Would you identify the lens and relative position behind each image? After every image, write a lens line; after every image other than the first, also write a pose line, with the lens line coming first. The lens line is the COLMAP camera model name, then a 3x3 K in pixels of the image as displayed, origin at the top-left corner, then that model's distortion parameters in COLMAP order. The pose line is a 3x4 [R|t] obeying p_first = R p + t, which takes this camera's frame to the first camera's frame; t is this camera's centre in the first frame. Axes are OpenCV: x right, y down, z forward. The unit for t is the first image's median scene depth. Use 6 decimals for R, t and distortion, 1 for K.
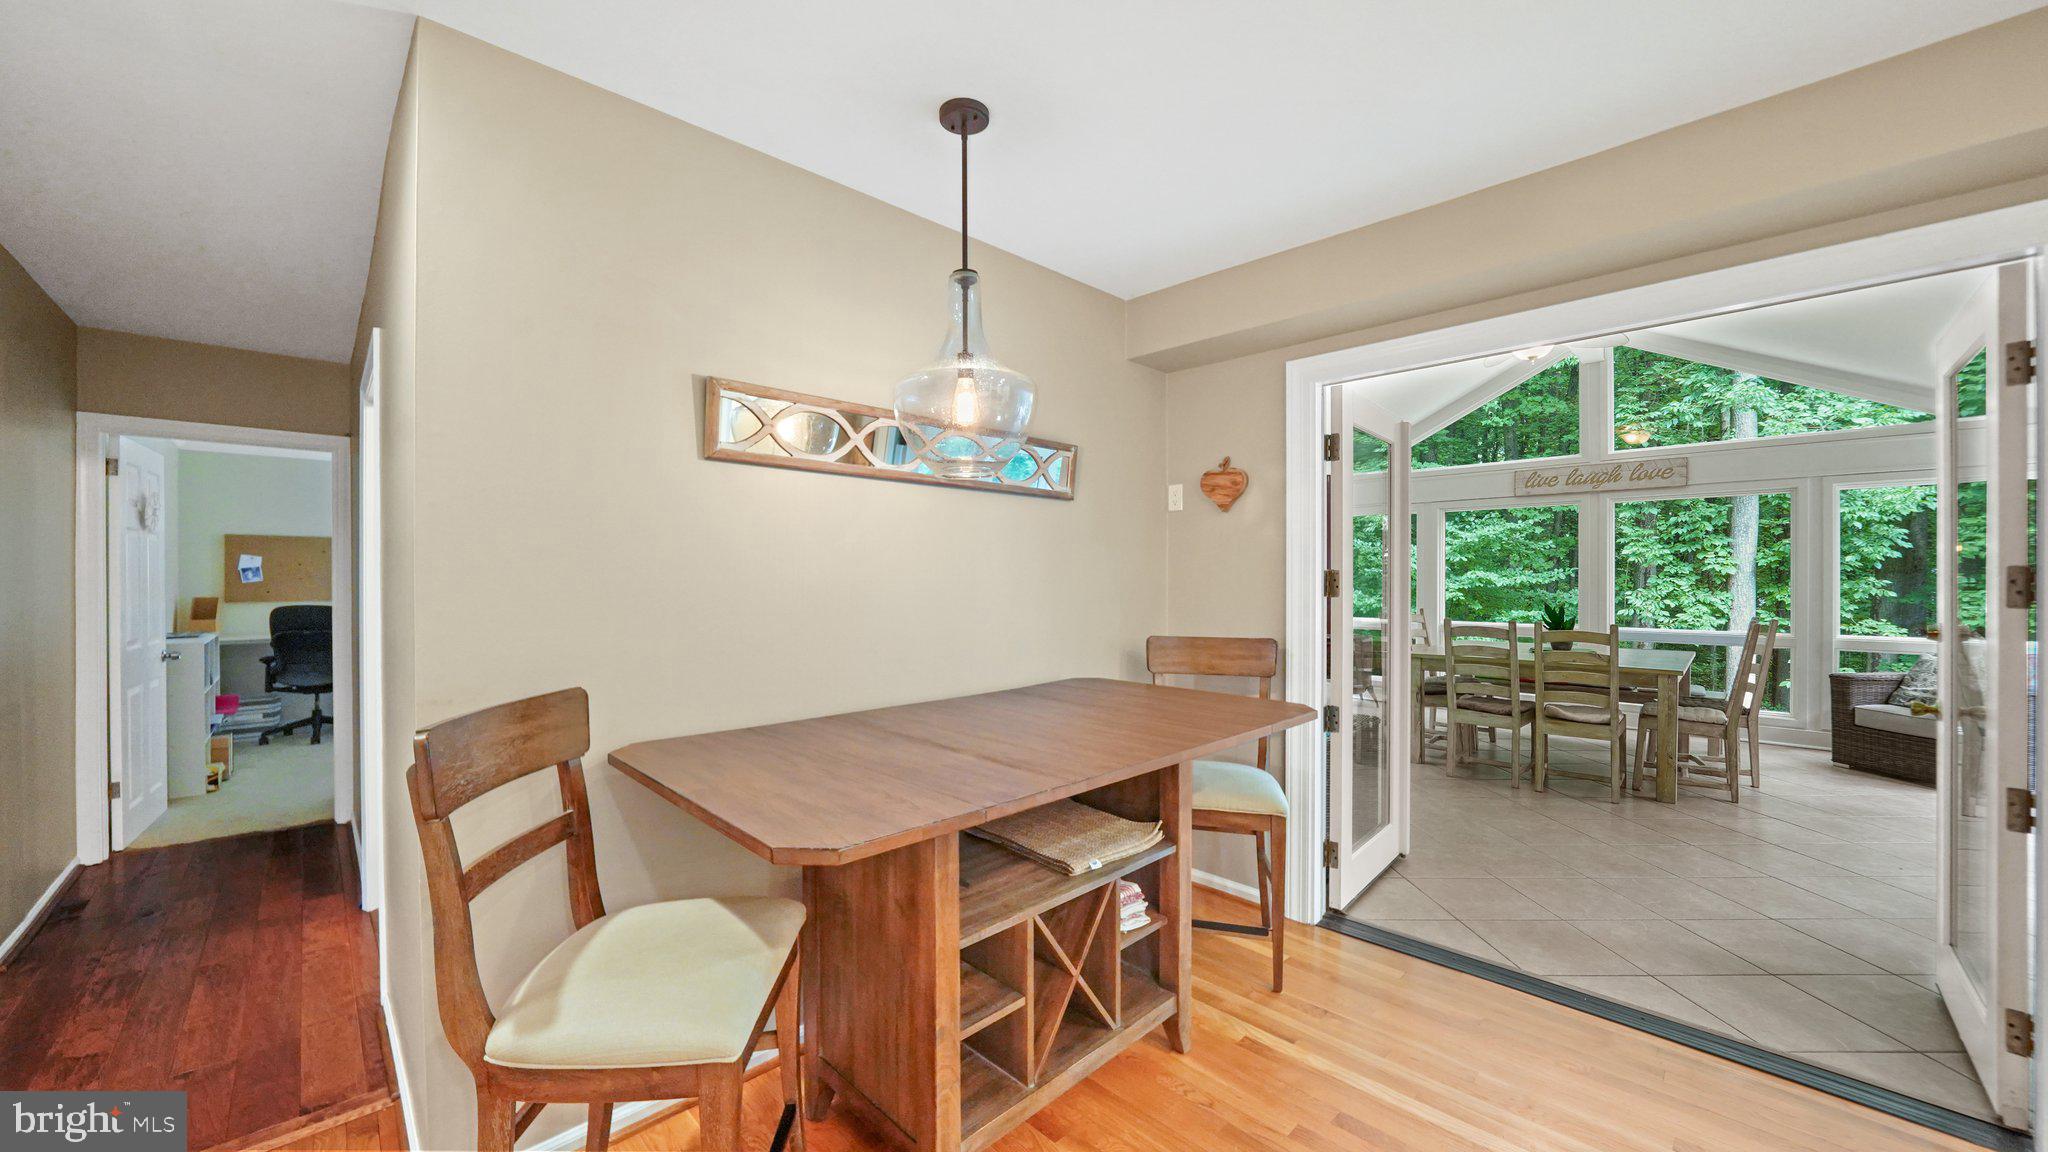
lens RADIAL K [[735.0, 0, 1024.0], [0, 735.0, 576.0], [0, 0, 1]] dist [0.000829, 0.000005]
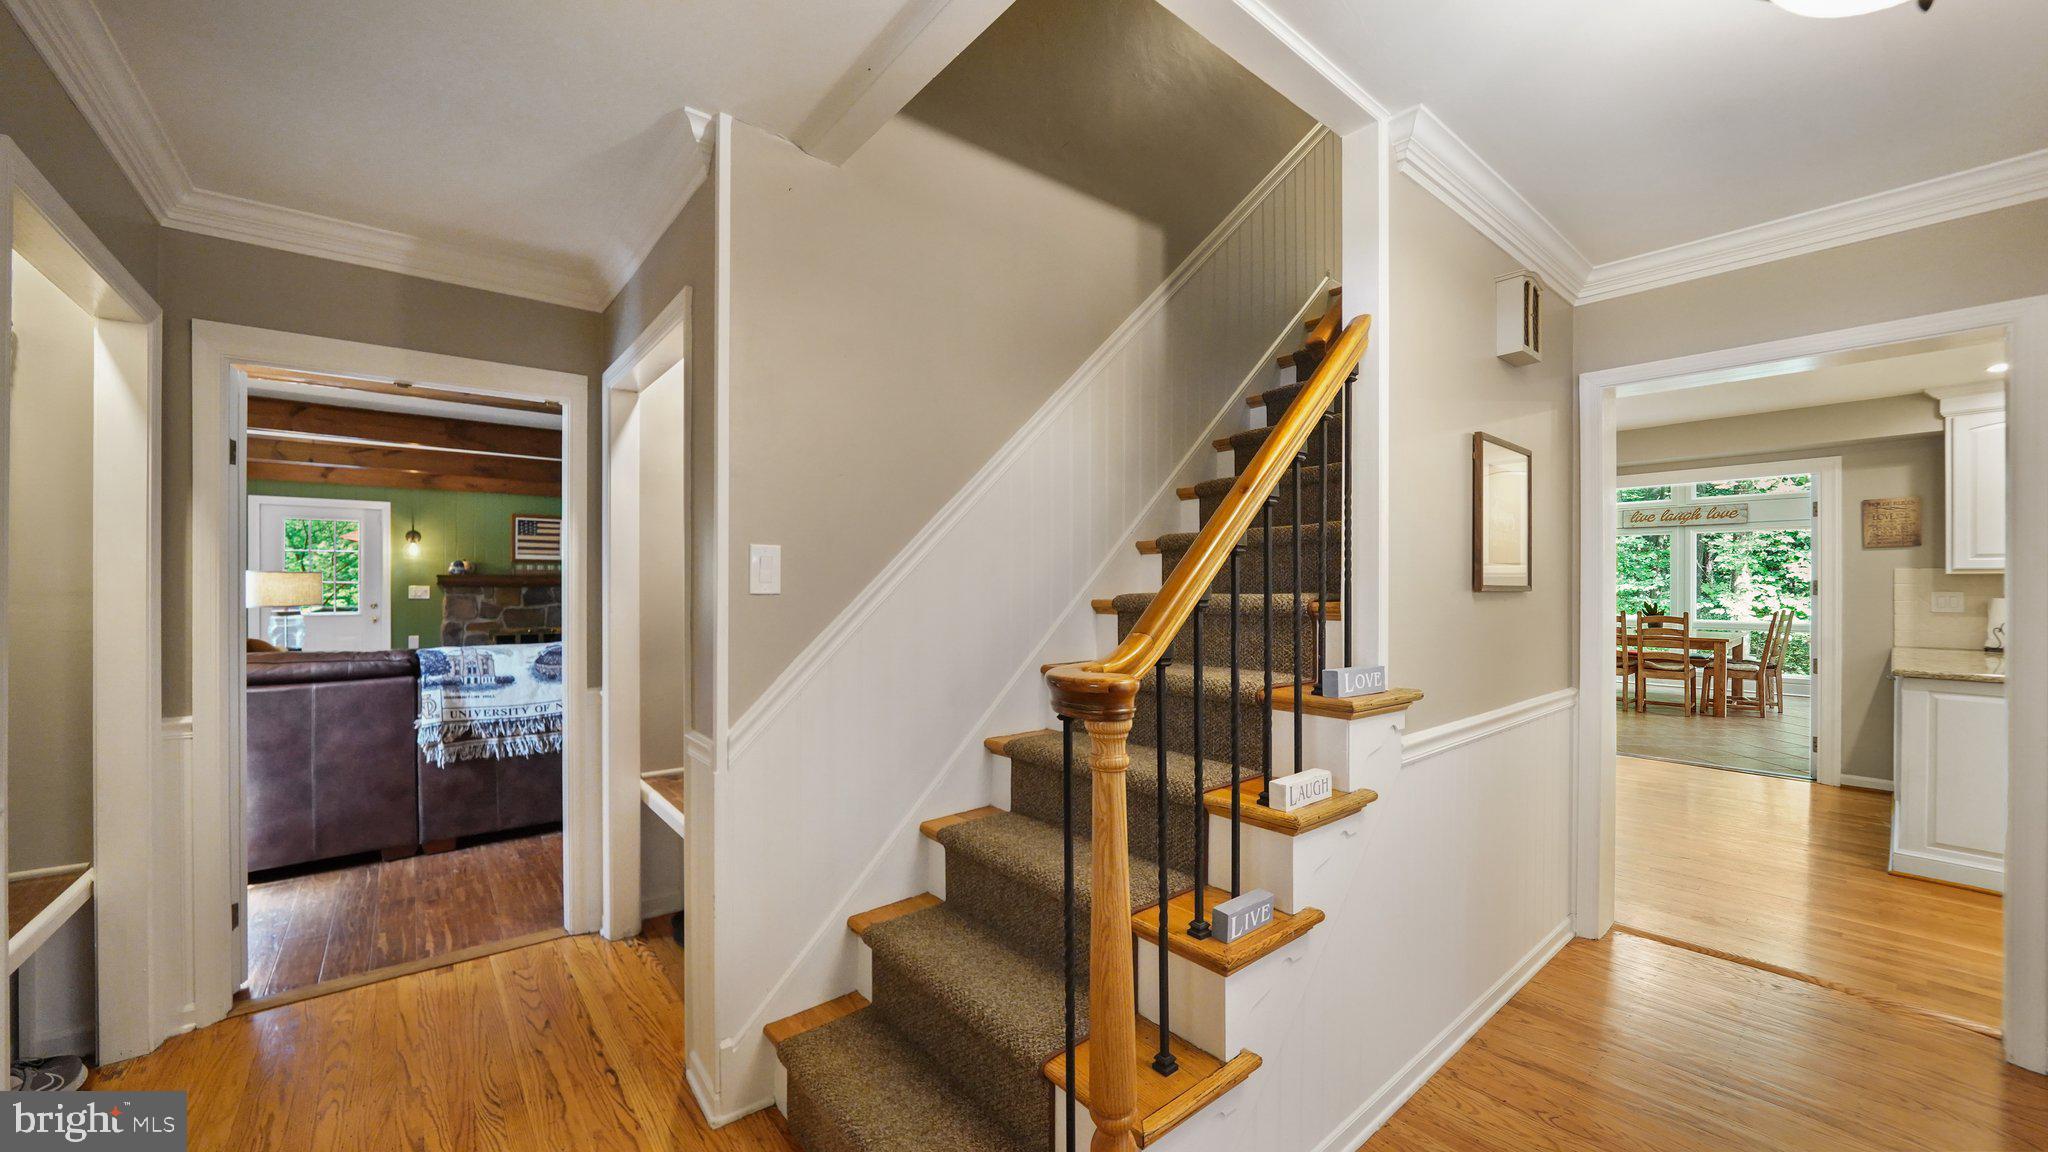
lens RADIAL K [[745.0, 0, 1012.1], [0, 745.0, 588.4], [0, 0, 1]] dist [-0.002663, 0.000026]
pose [[0.995884, -0.004559, -0.090520, -0.480407], [0.005064, 0.999973, 0.005352, -0.007526], [0.090494, -0.005789, 0.995880, -0.685427]]
